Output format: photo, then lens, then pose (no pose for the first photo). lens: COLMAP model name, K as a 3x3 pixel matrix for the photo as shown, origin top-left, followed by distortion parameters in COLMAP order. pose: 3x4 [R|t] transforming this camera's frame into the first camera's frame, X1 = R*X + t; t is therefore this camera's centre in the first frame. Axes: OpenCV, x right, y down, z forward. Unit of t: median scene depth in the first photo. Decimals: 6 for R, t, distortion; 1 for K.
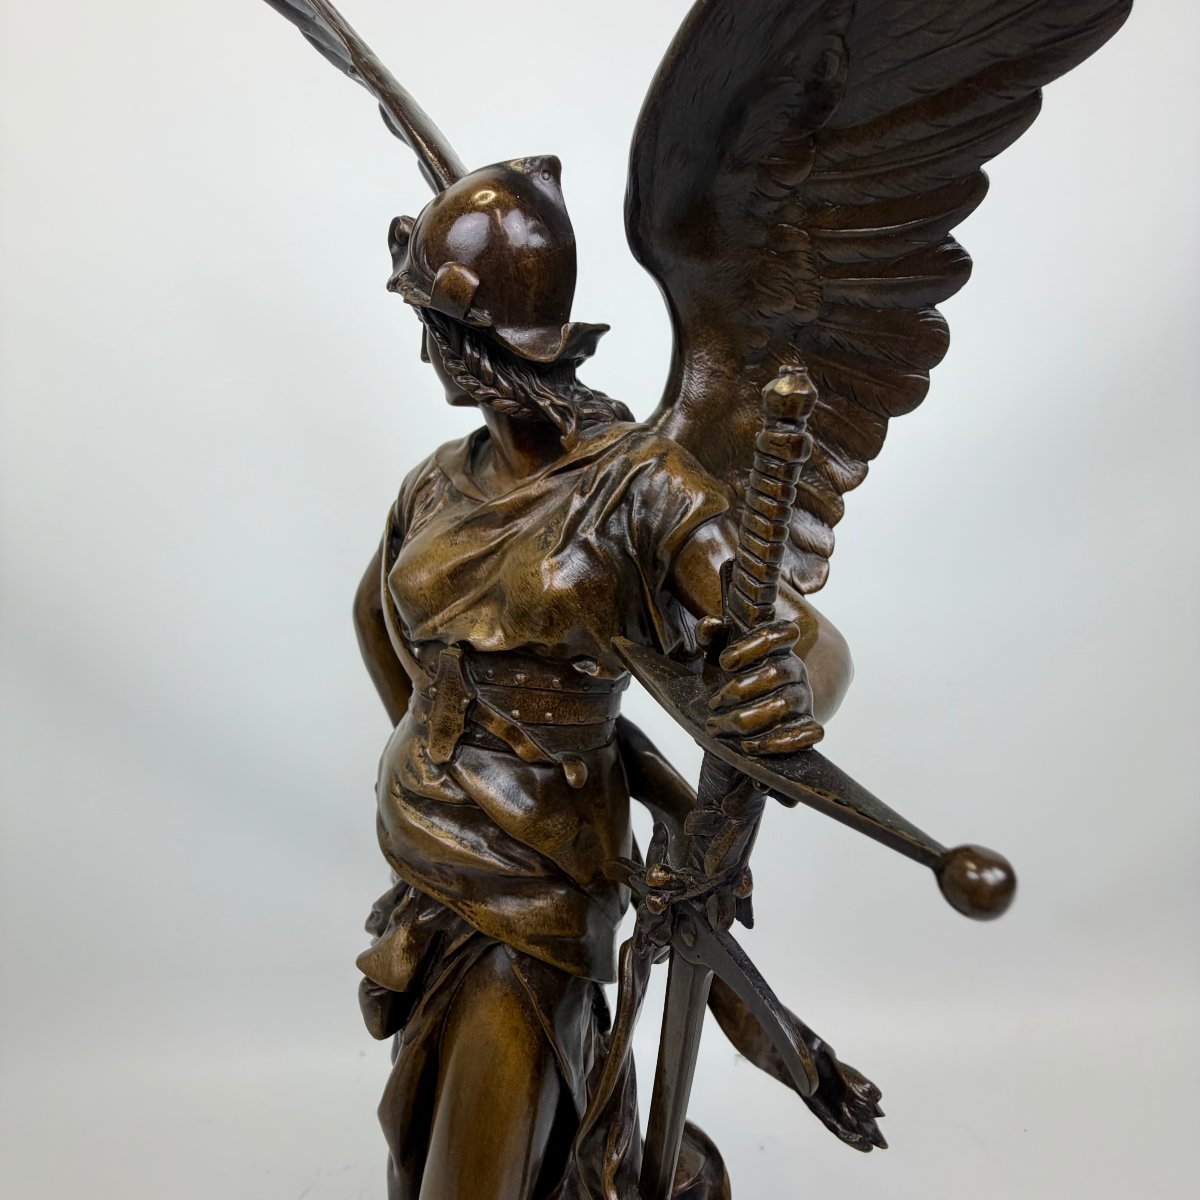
lens RADIAL K [[628.3, 0, 600.0], [0, 628.3, 600.0], [0, 0, 1]] dist [0.020892, -0.015616]
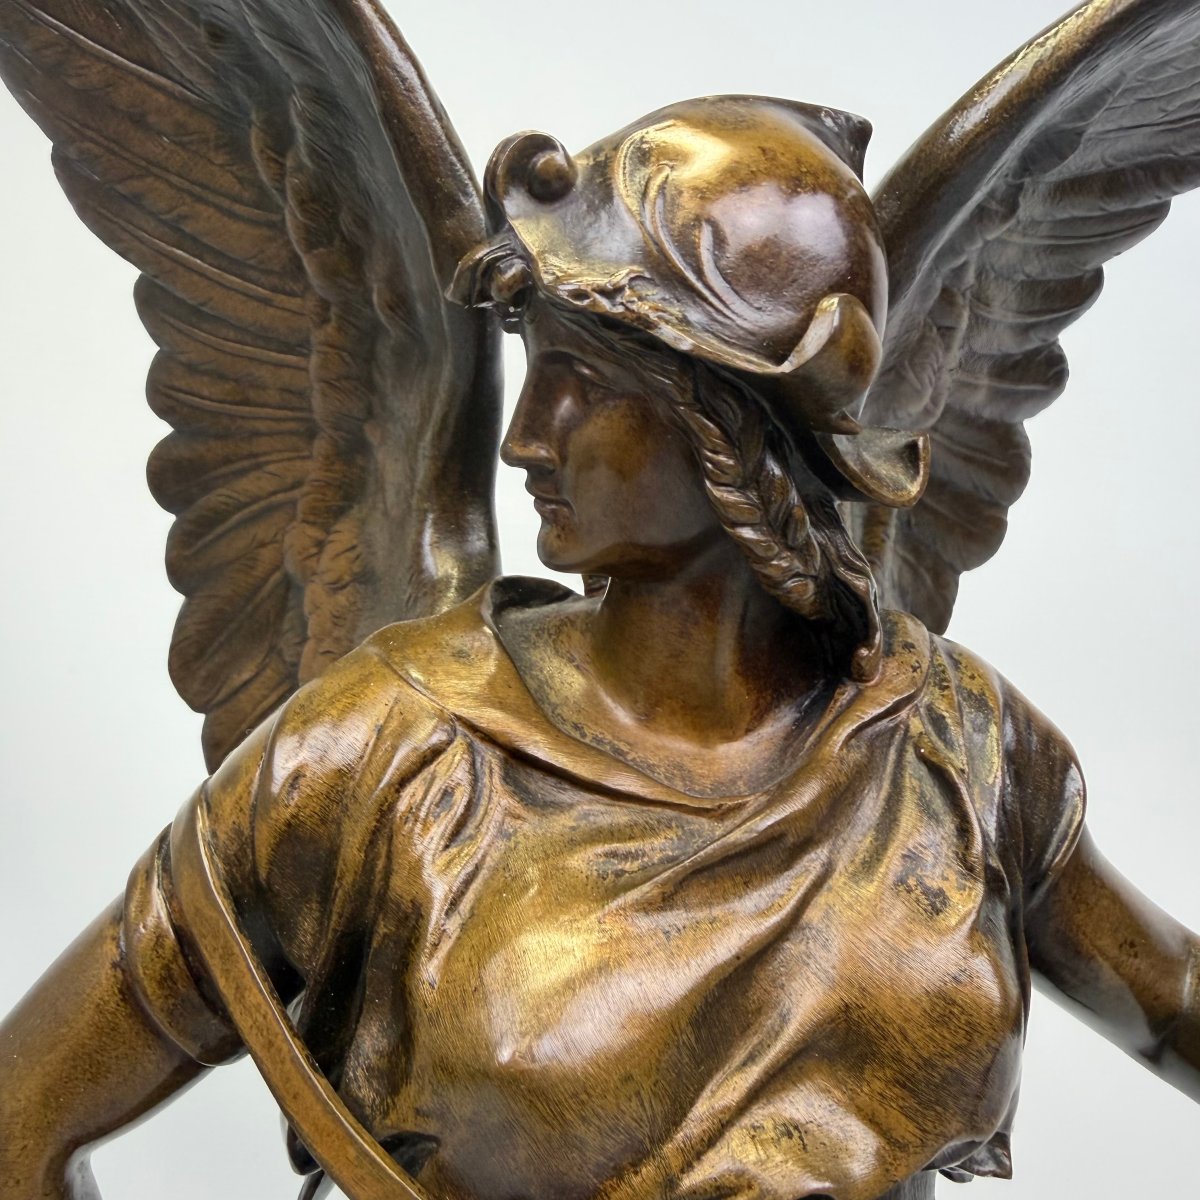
lens RADIAL K [[1139.6, 0, 593.8], [0, 1139.6, 541.0], [0, 0, 1]] dist [0.006295, 0.001788]
pose [[0.742107, 0.016242, 0.670085, -0.756903], [0.125967, 0.978514, -0.163224, -0.218510], [-0.658339, 0.205539, 0.724116, 0.482680]]
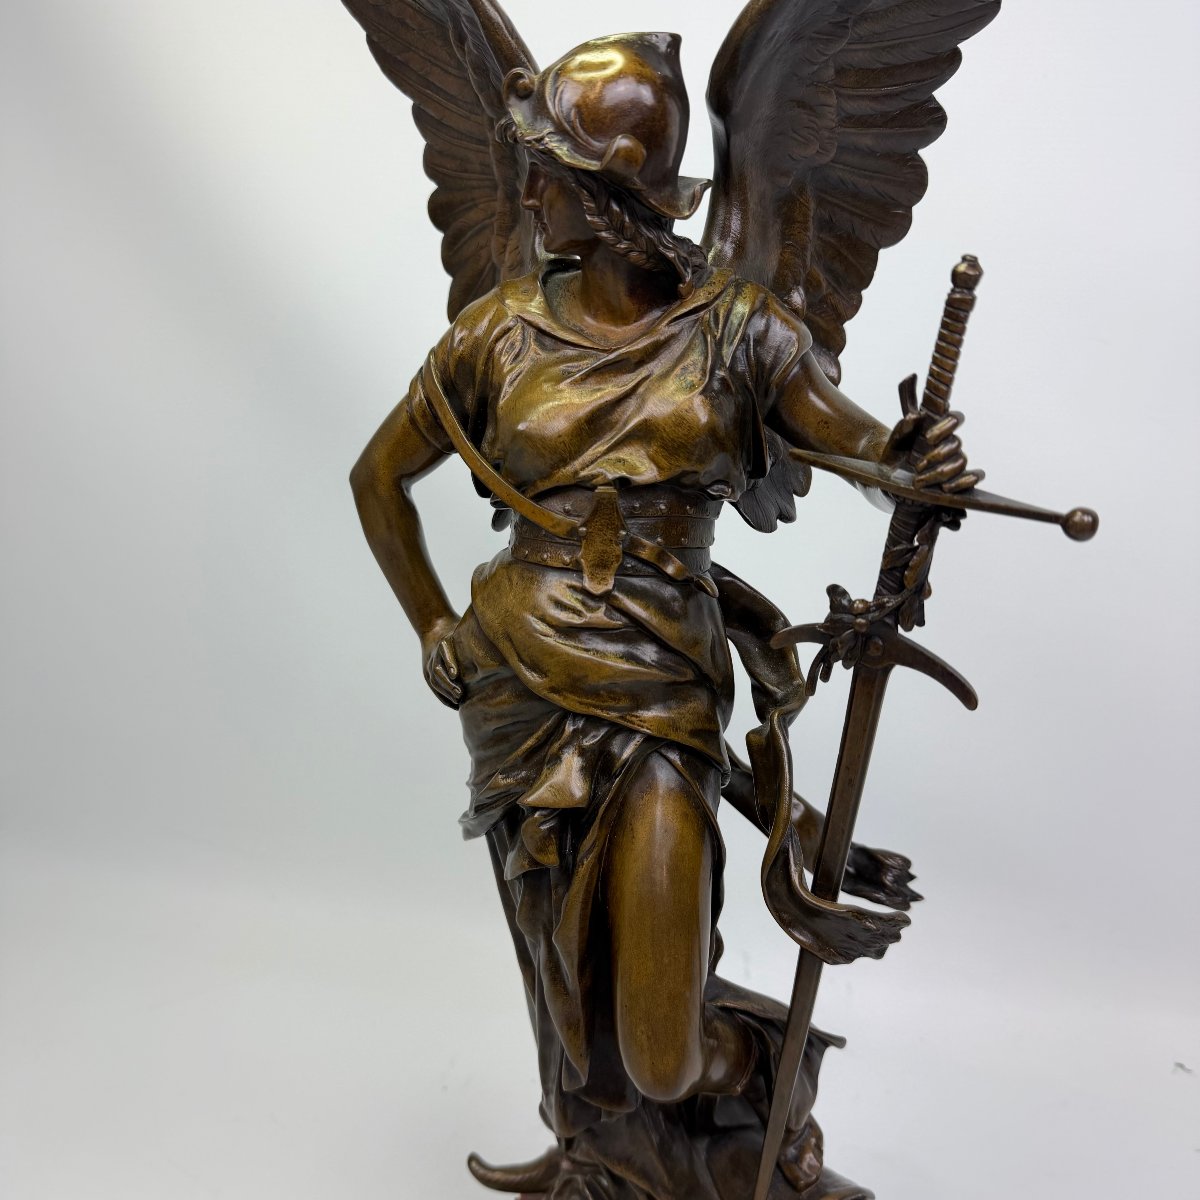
lens RADIAL K [[1092.5, 0, 600.0], [0, 1092.5, 600.0], [0, 0, 1]] dist [0.163988, -0.352263]
pose [[0.914746, -0.136367, 0.380320, -0.976738], [0.102949, 0.988918, 0.106973, 0.065514], [-0.390693, -0.058700, 0.918648, -0.745587]]
